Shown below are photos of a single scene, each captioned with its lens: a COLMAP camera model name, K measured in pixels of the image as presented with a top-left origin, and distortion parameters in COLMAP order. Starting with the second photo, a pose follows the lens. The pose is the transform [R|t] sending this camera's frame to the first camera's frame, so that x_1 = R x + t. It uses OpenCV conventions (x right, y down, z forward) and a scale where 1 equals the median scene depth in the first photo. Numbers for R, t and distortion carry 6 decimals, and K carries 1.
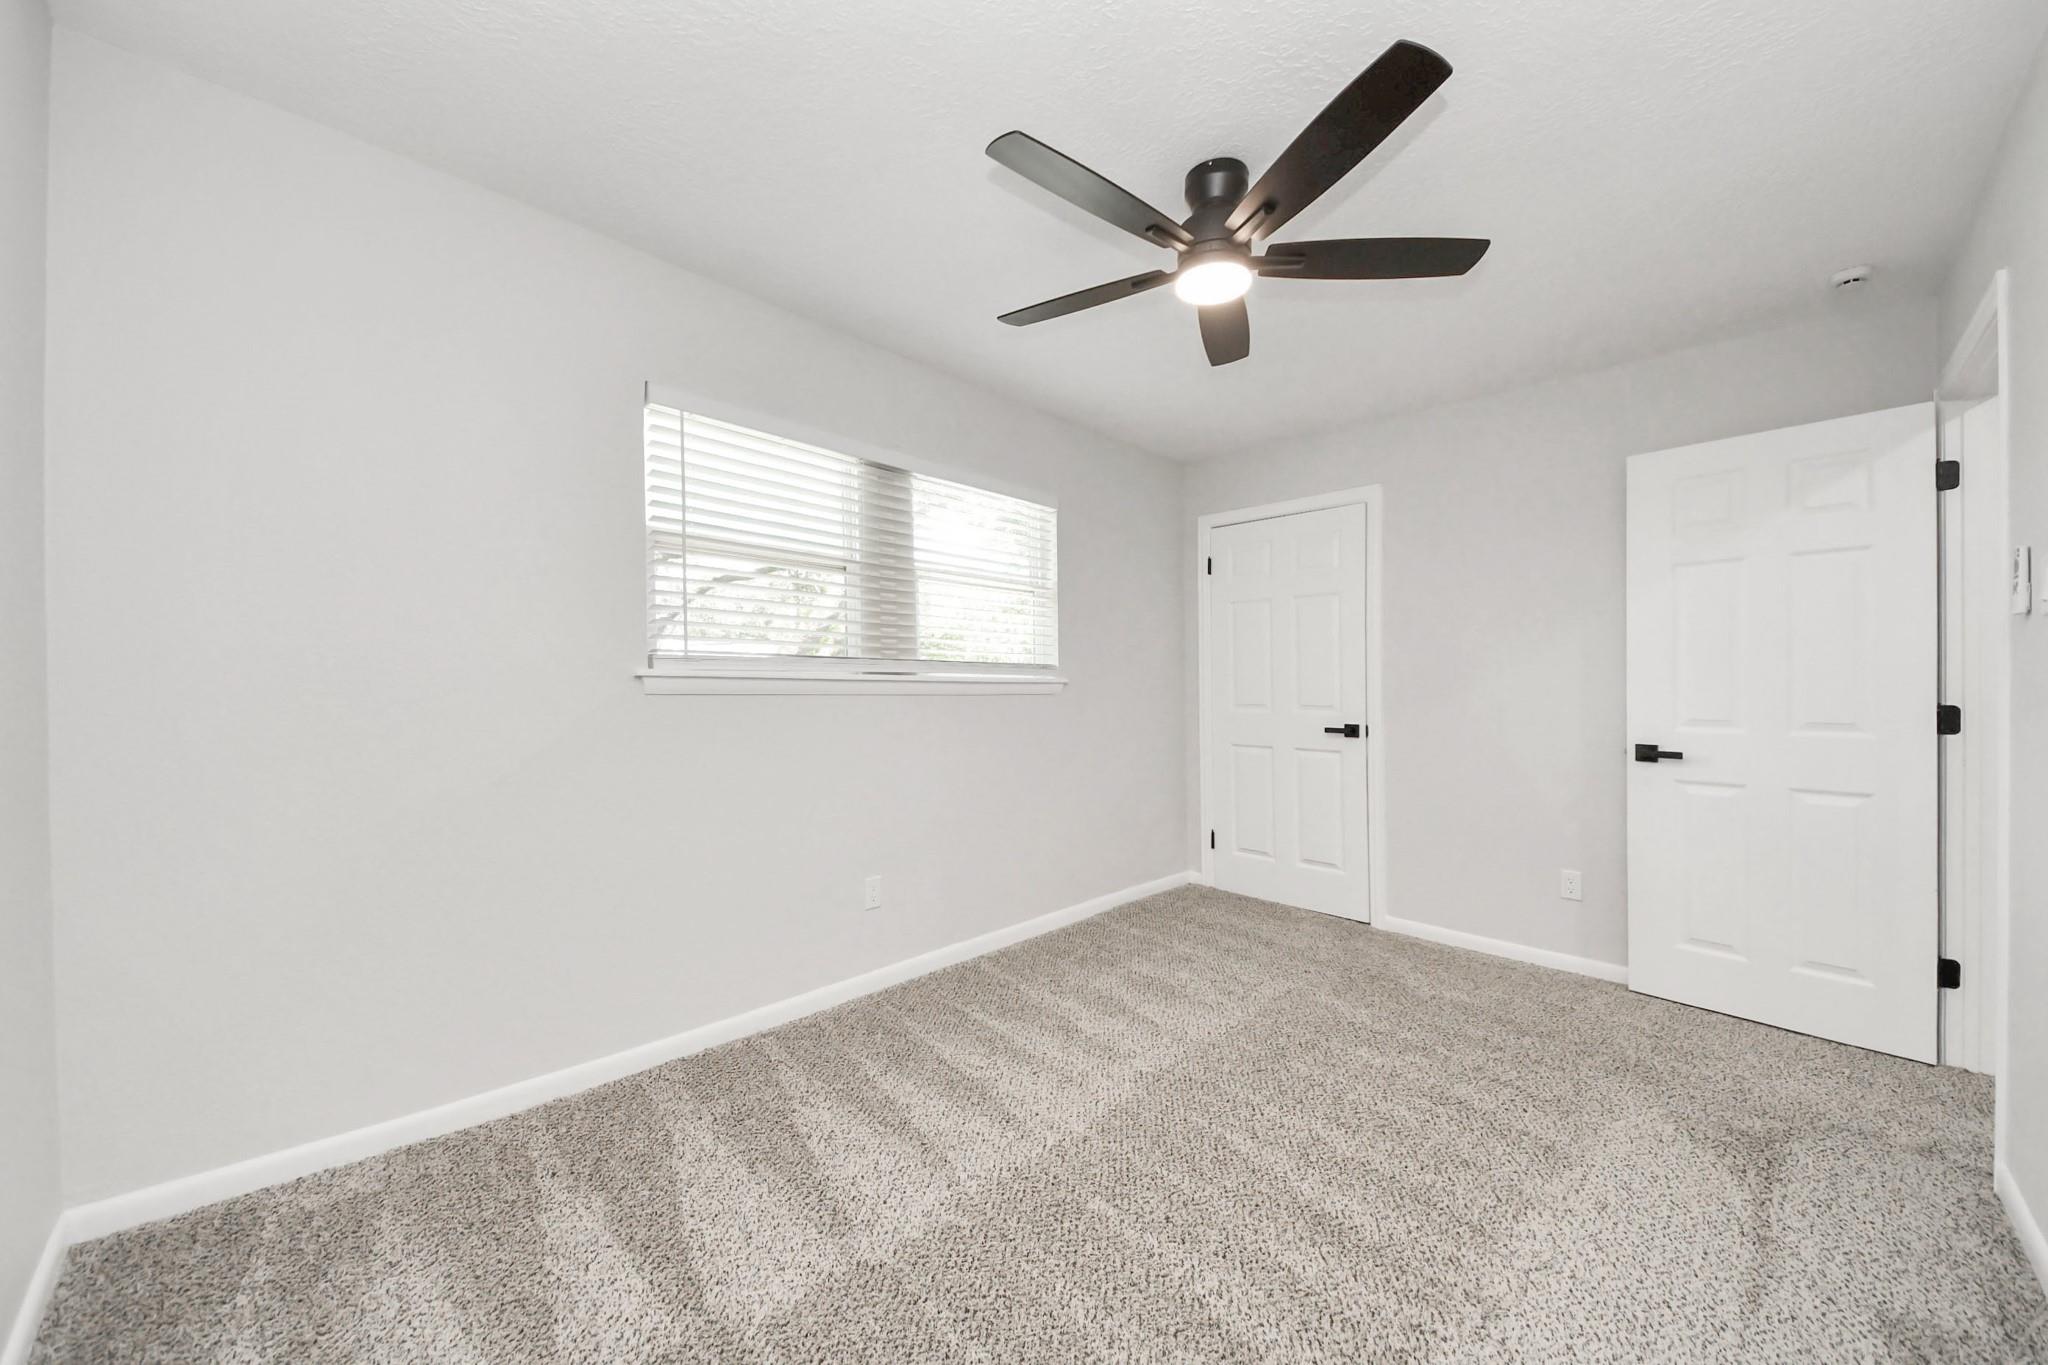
lens RADIAL K [[754.4, 0, 1034.2], [0, 754.4, 691.3], [0, 0, 1]] dist [-0.006627, -0.000282]
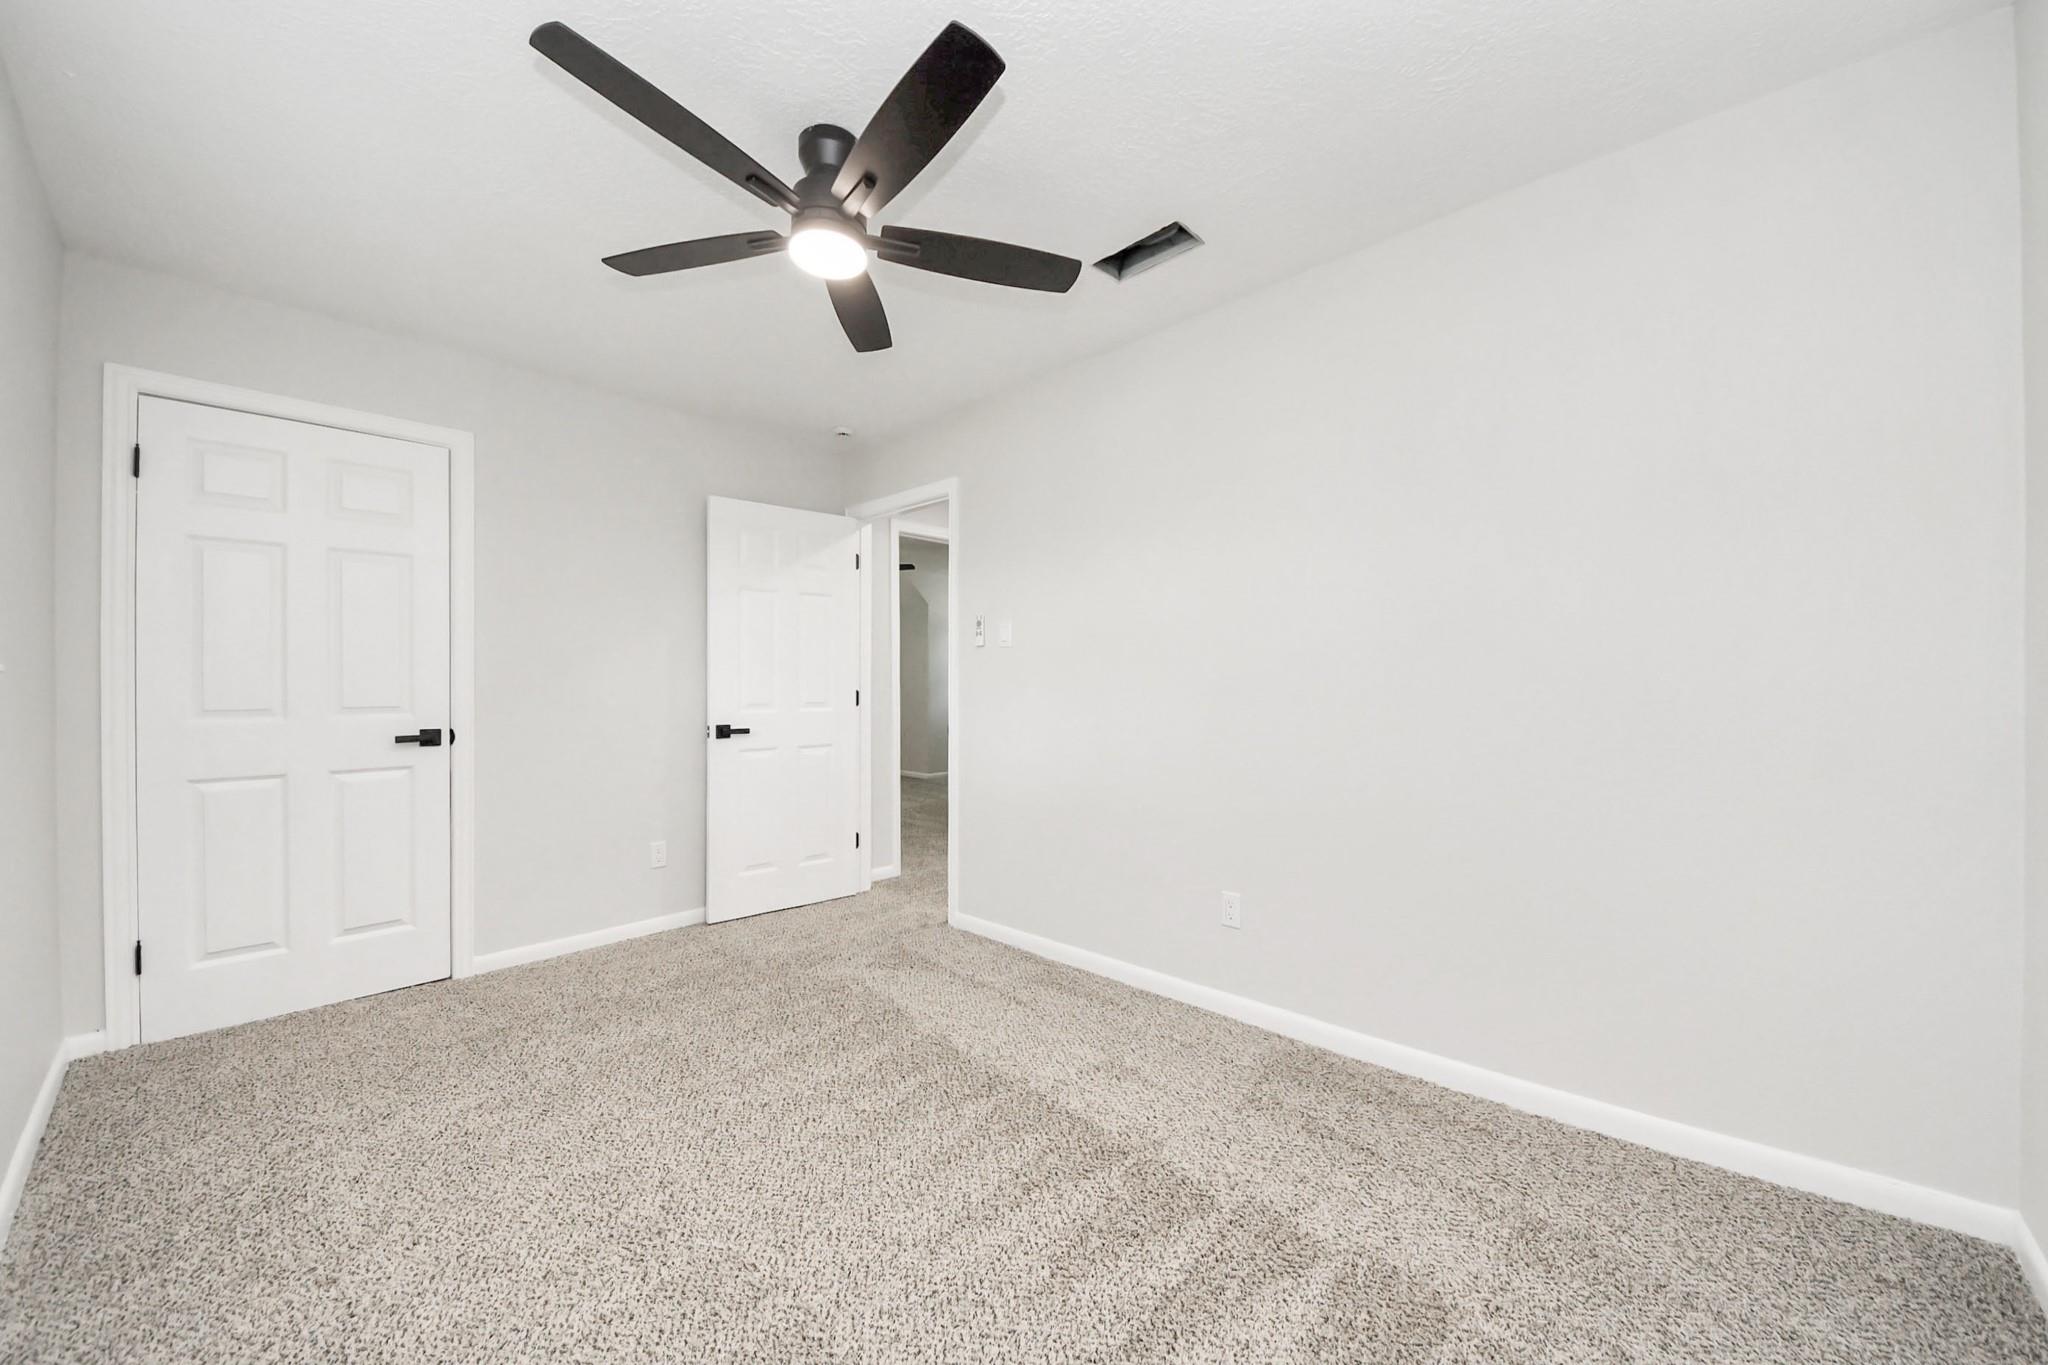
lens RADIAL K [[754.4, 0, 1039.6], [0, 754.4, 682.6], [0, 0, 1]] dist [-0.006627, -0.000282]
pose [[-0.044072, -0.012405, 0.998951, -0.384035], [0.003681, 0.999914, 0.012580, -0.011703], [-0.999022, 0.004231, -0.044023, 0.417851]]
